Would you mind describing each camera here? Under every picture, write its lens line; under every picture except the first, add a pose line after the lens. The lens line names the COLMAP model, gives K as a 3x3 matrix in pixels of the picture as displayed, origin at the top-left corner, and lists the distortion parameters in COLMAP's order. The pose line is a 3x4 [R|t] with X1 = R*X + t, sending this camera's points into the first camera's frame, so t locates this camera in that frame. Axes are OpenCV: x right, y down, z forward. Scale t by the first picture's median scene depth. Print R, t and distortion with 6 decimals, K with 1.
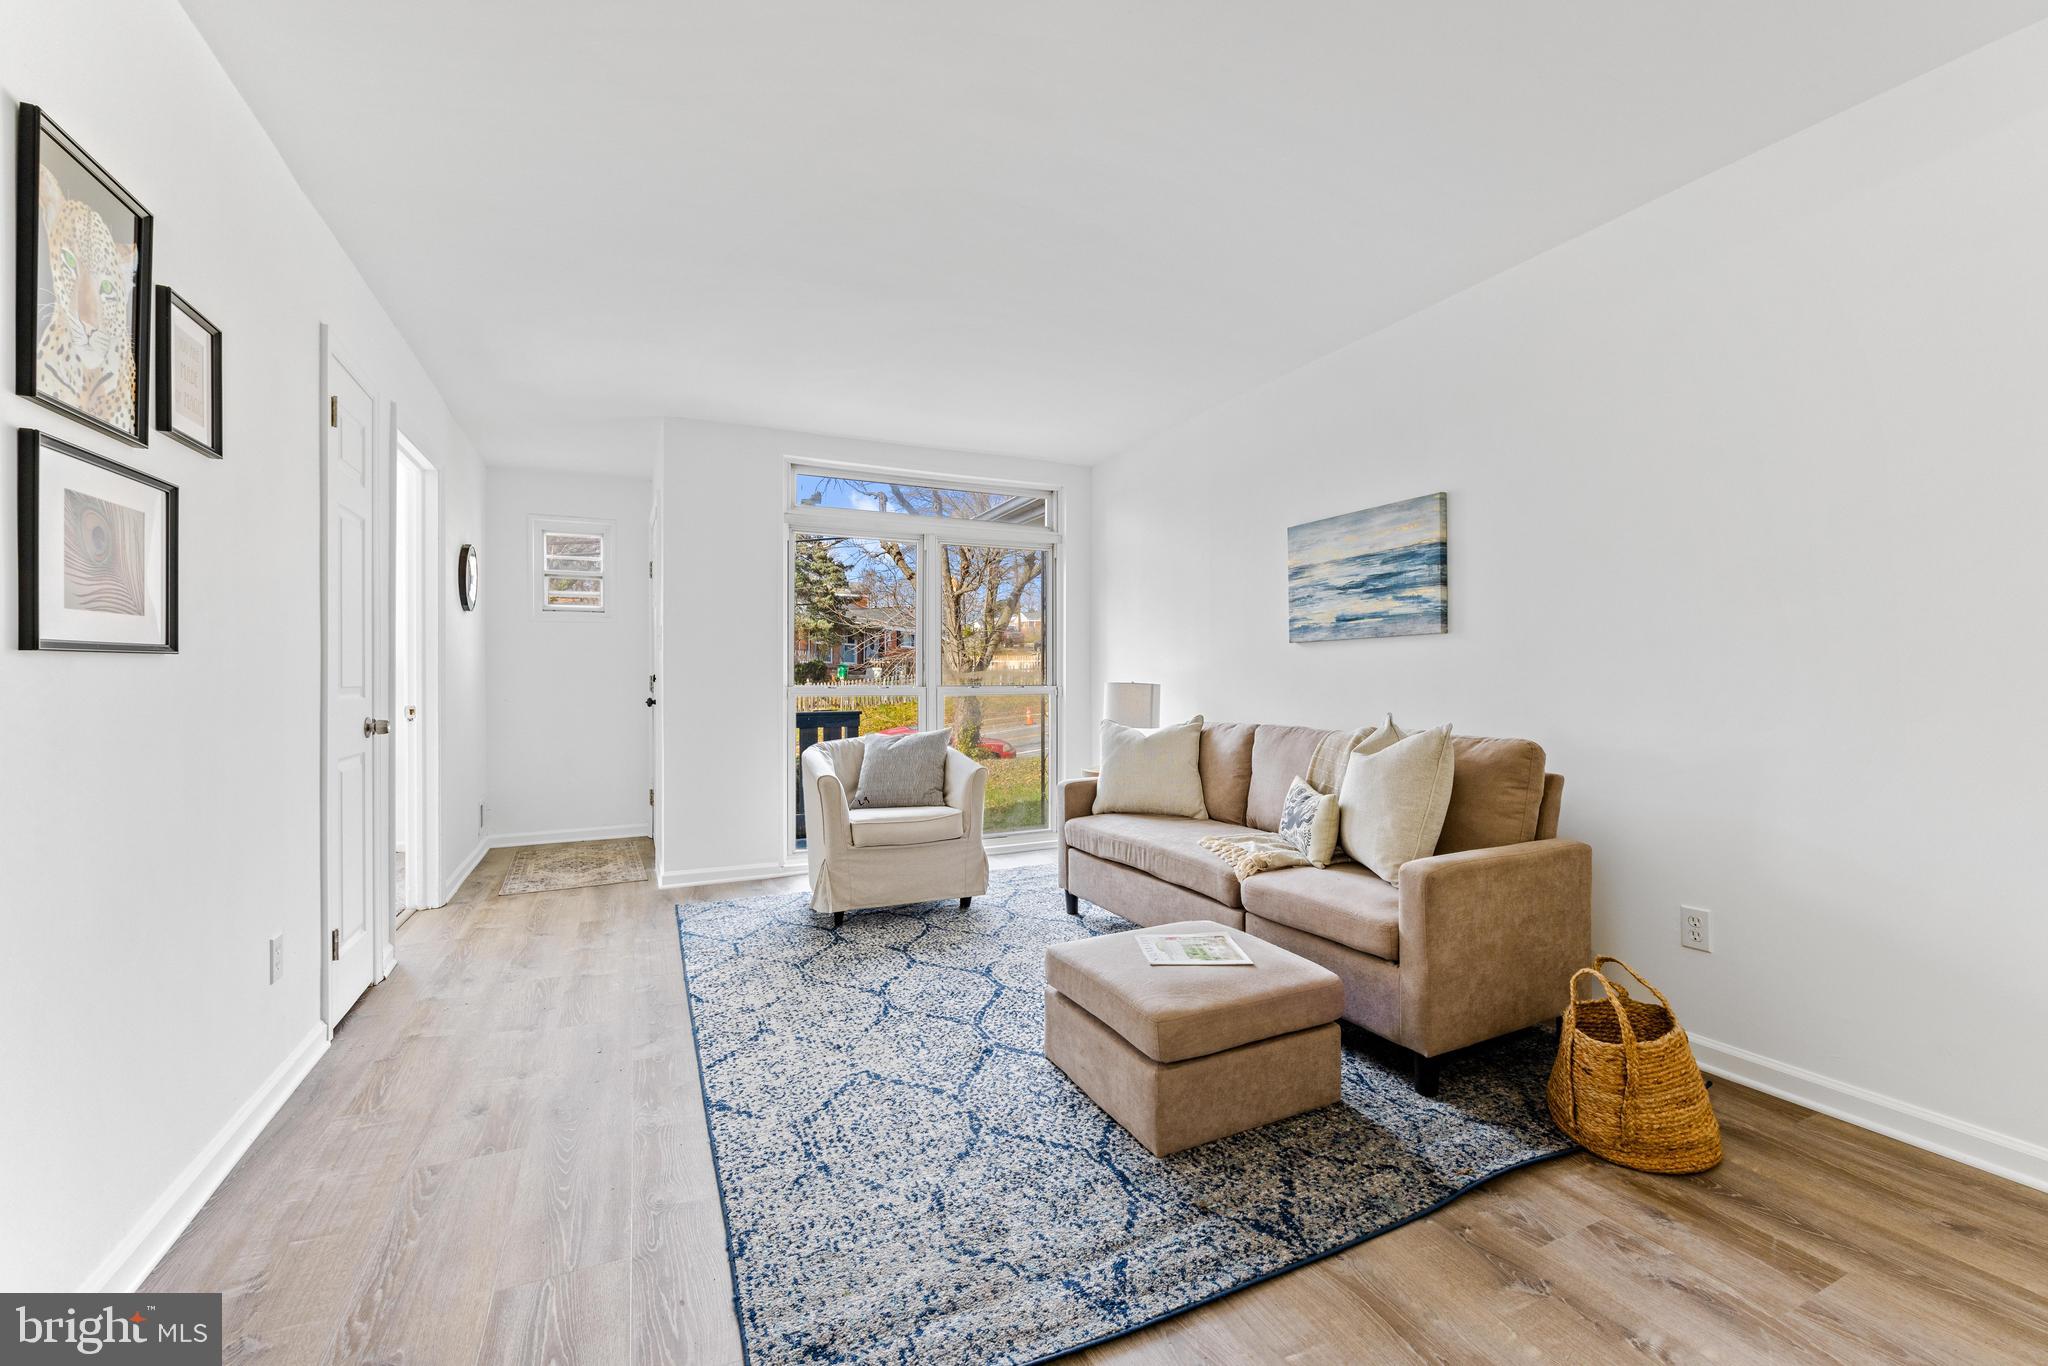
lens RADIAL K [[832.6, 0, 1022.2], [0, 832.6, 679.5], [0, 0, 1]] dist [-0.004955, 0.000658]
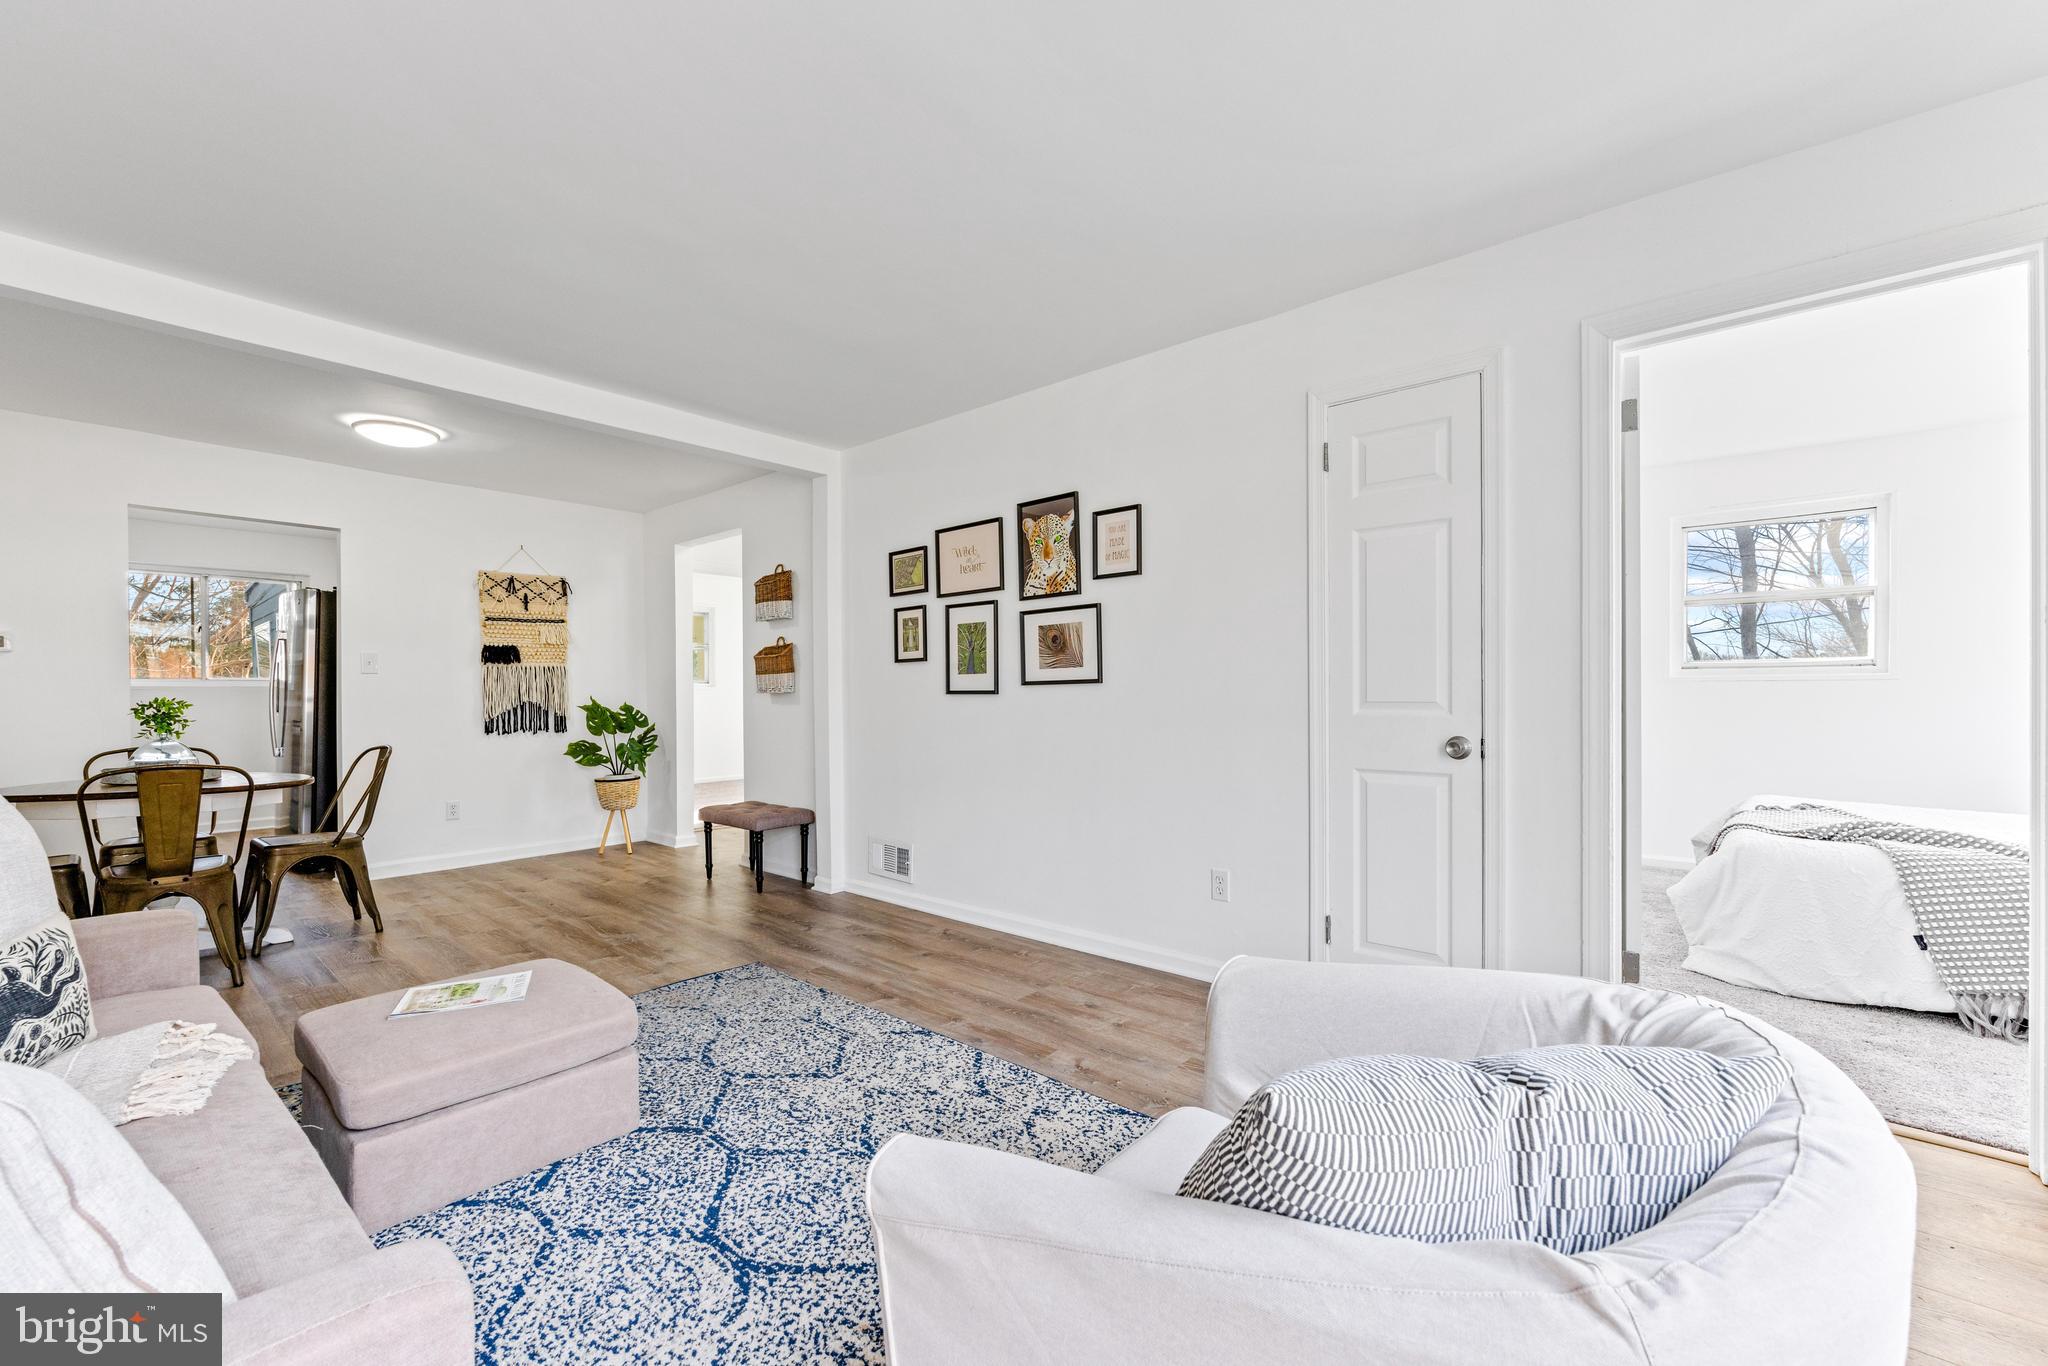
lens RADIAL K [[832.6, 0, 1025.6], [0, 832.6, 700.7], [0, 0, 1]] dist [-0.004955, 0.000658]
pose [[-0.914704, 0.009127, -0.404022, 0.003176], [0.005038, 0.999925, 0.011183, -0.006262], [0.404094, 0.008193, -0.914681, 1.696625]]
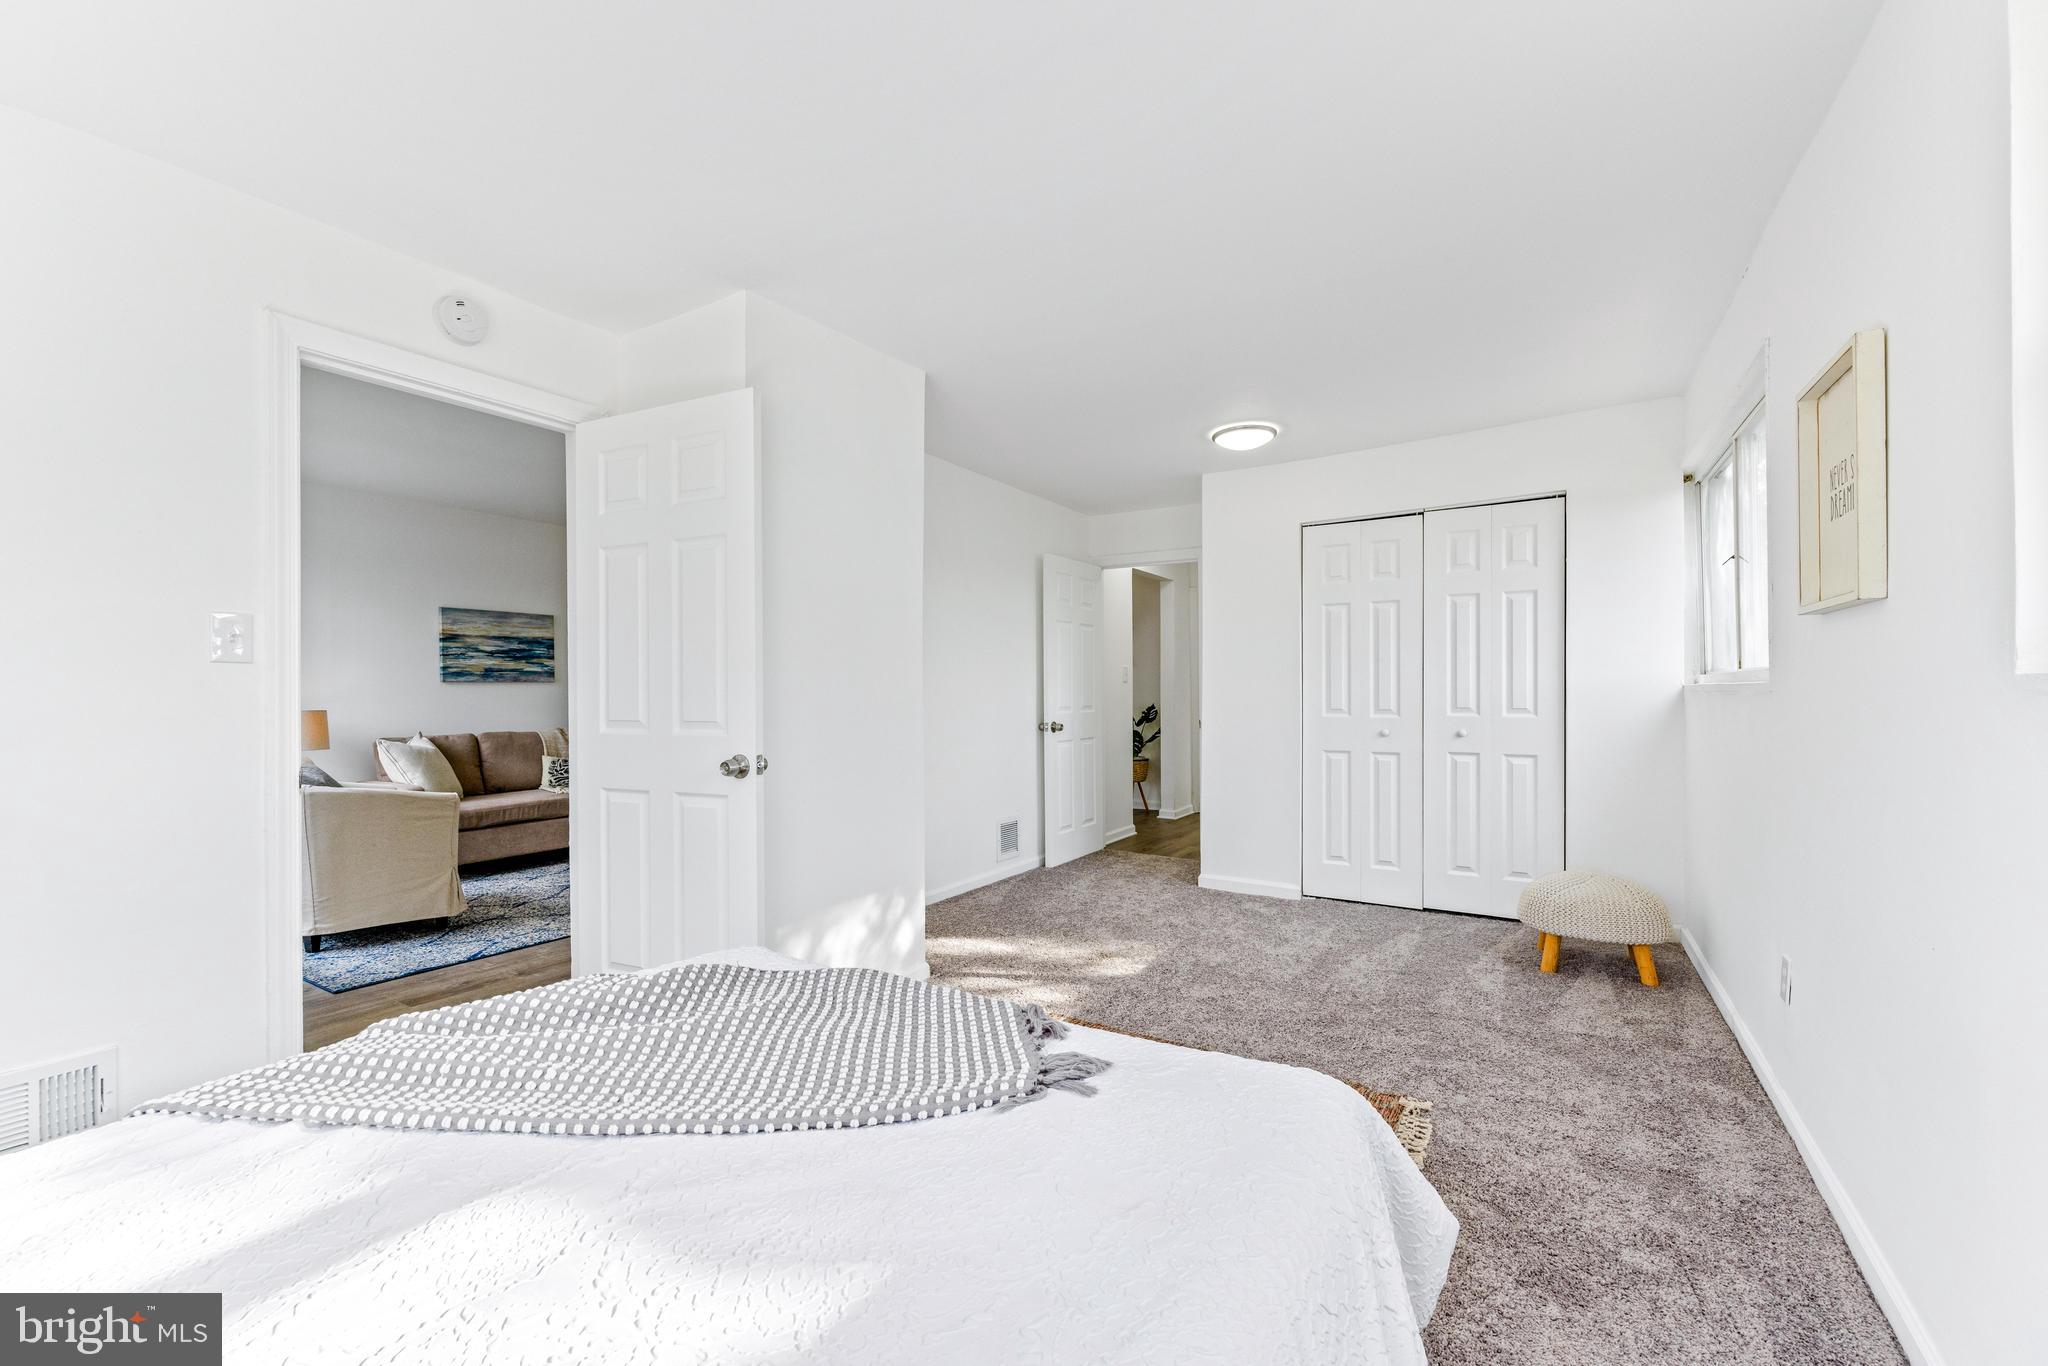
lens RADIAL K [[832.6, 0, 1018.3], [0, 832.6, 696.0], [0, 0, 1]] dist [-0.004955, 0.000658]
pose [[-0.540357, -0.001884, 0.841434, -2.099466], [0.004952, 0.999973, 0.005419, -0.028018], [-0.841421, 0.007095, -0.540333, 1.257796]]
